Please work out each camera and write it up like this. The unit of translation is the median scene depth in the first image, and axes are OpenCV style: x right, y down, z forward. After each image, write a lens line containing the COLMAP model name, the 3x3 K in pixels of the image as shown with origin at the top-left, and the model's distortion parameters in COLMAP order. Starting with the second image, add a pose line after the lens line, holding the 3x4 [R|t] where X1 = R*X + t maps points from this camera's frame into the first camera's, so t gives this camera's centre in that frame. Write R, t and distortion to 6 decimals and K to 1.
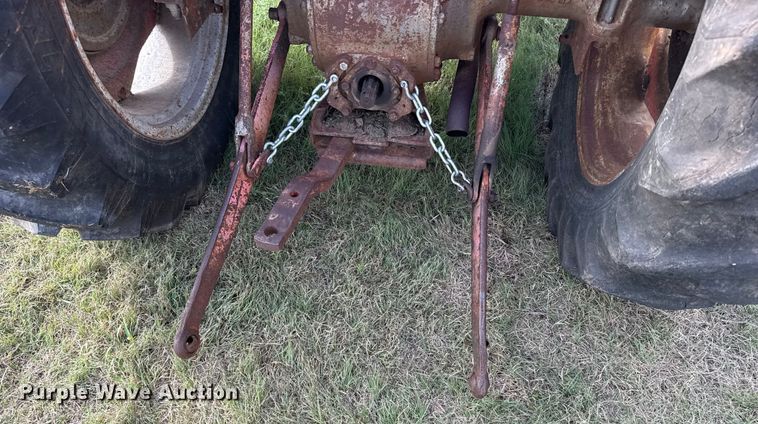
lens RADIAL K [[565.7, 0, 383.1], [0, 565.7, 303.8], [0, 0, 1]] dist [0.105535, -0.176999]
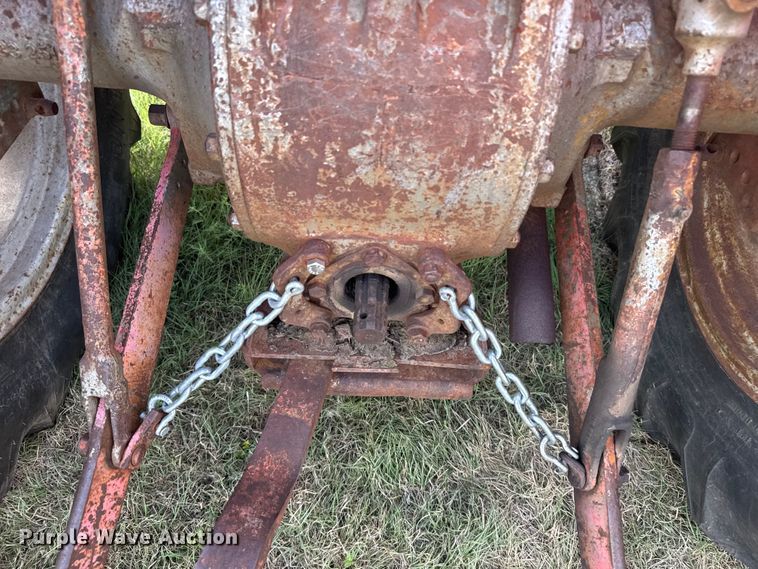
lens RADIAL K [[554.2, 0, 380.6], [0, 554.2, 299.3], [0, 0, 1]] dist [0.073262, -0.116737]
pose [[0.992953, -0.061995, 0.100998, -0.061051], [0.062066, 0.998069, 0.002444, -0.371835], [-0.100955, 0.003842, 0.994884, 0.541860]]
